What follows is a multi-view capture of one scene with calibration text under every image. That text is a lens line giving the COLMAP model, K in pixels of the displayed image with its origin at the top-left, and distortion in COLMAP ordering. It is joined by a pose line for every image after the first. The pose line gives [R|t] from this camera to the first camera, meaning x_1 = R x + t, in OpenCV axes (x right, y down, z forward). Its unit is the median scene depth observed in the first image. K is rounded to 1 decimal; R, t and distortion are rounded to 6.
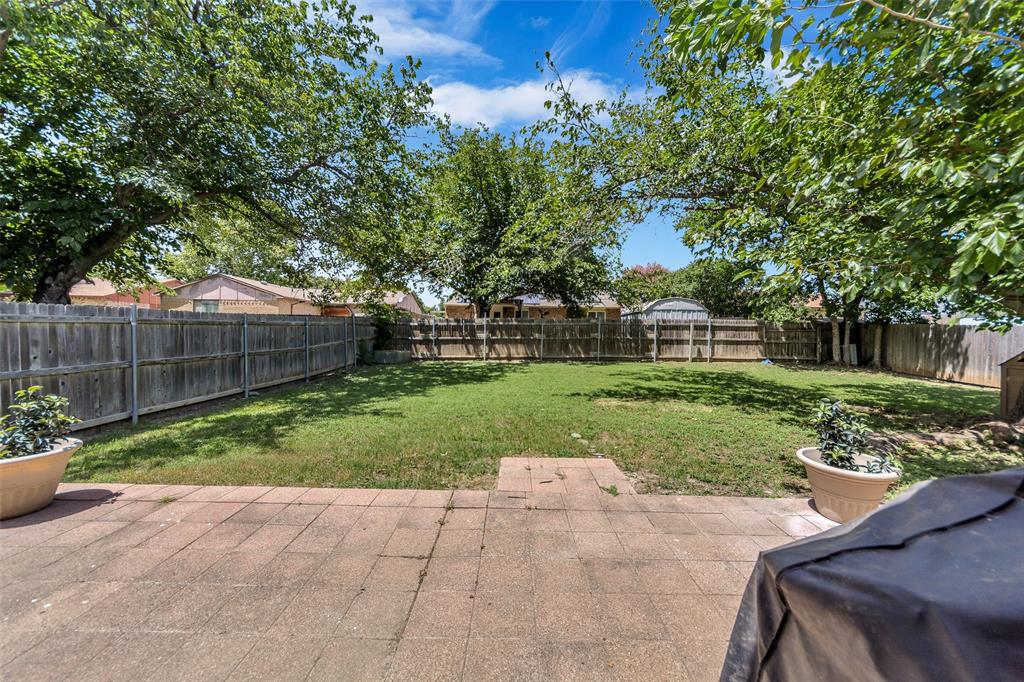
lens RADIAL K [[358.6, 0, 512.3], [0, 358.6, 336.9], [0, 0, 1]] dist [-0.002334, -0.000067]
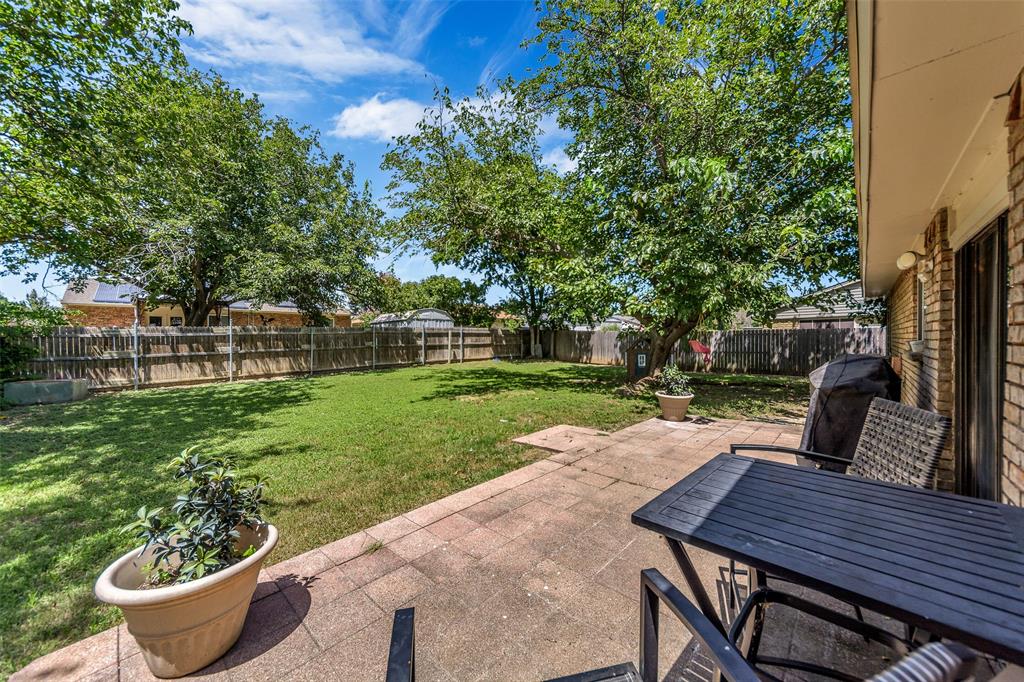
lens RADIAL K [[358.6, 0, 514.9], [0, 358.6, 341.0], [0, 0, 1]] dist [-0.002334, -0.000067]
pose [[0.693512, -0.027720, 0.719912, -0.202783], [0.034831, 0.999381, 0.004926, -0.002708], [-0.719603, 0.021659, 0.694048, 0.026240]]
